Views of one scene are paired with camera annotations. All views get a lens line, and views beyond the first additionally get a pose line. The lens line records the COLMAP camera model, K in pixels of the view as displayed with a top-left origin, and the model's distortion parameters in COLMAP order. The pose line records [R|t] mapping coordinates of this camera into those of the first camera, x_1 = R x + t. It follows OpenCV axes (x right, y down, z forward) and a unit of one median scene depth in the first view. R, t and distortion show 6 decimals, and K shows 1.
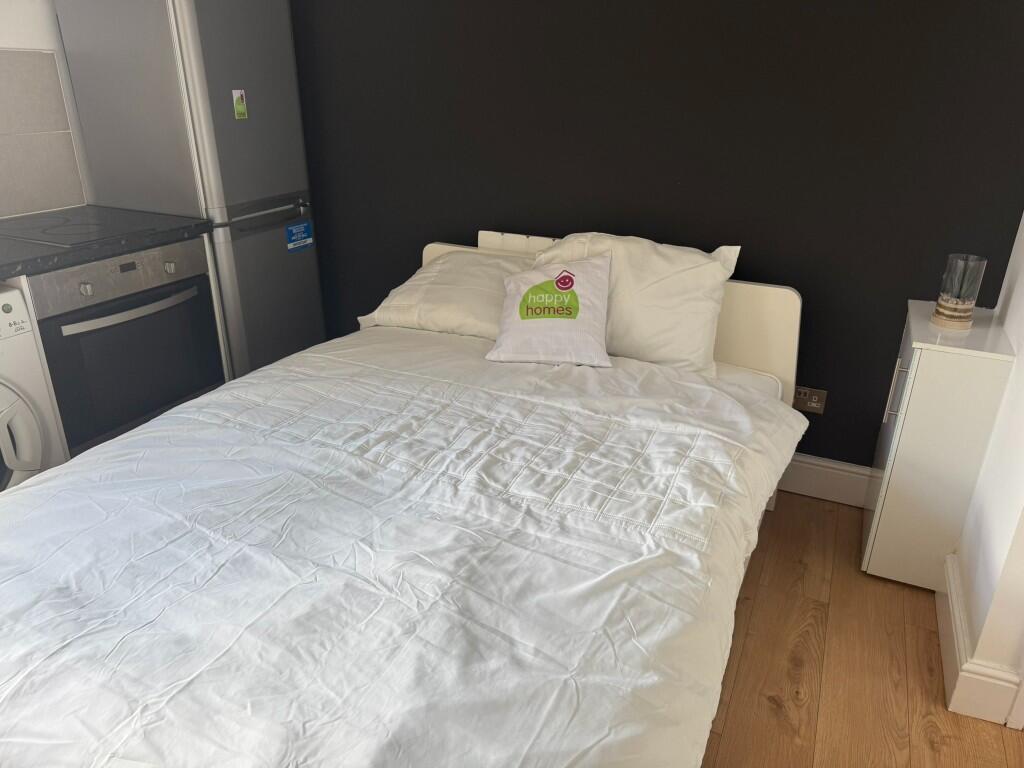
lens RADIAL K [[725.0, 0, 512.0], [0, 725.0, 375.4], [0, 0, 1]] dist [0.083605, -0.101862]
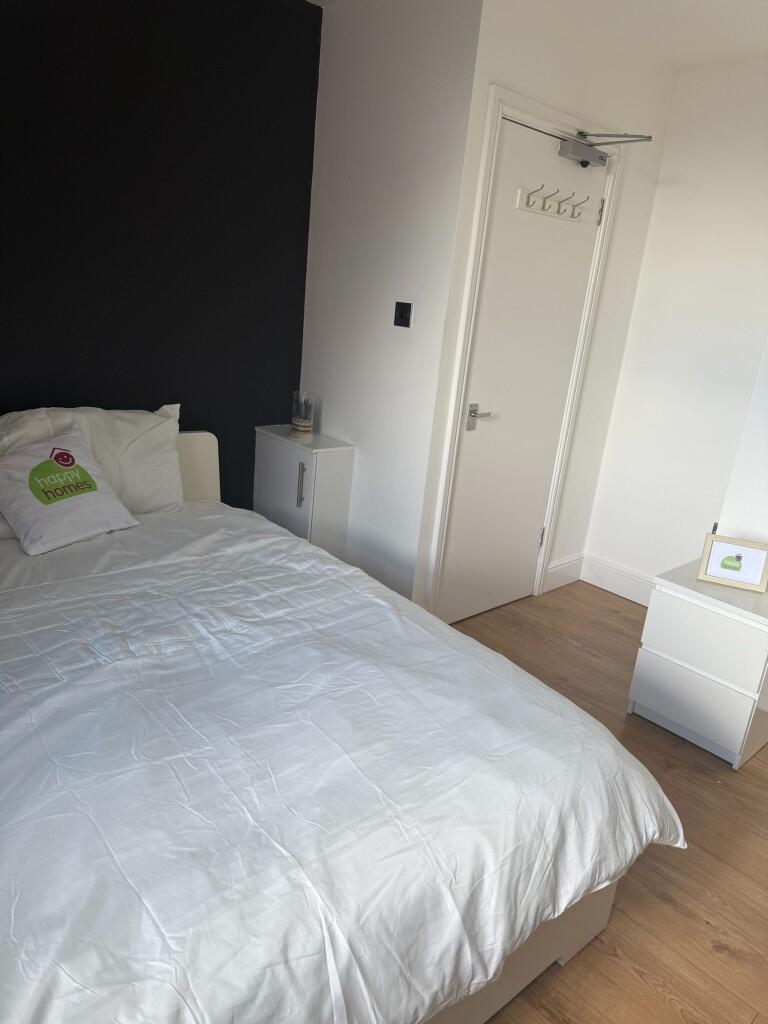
lens RADIAL K [[725.0, 0, 393.0], [0, 725.0, 513.5], [0, 0, 1]] dist [0.083605, -0.101862]
pose [[0.364679, -0.257056, 0.894948, -0.782430], [0.257390, 0.951517, 0.168422, -0.127056], [-0.894852, 0.168930, 0.413162, 0.221576]]
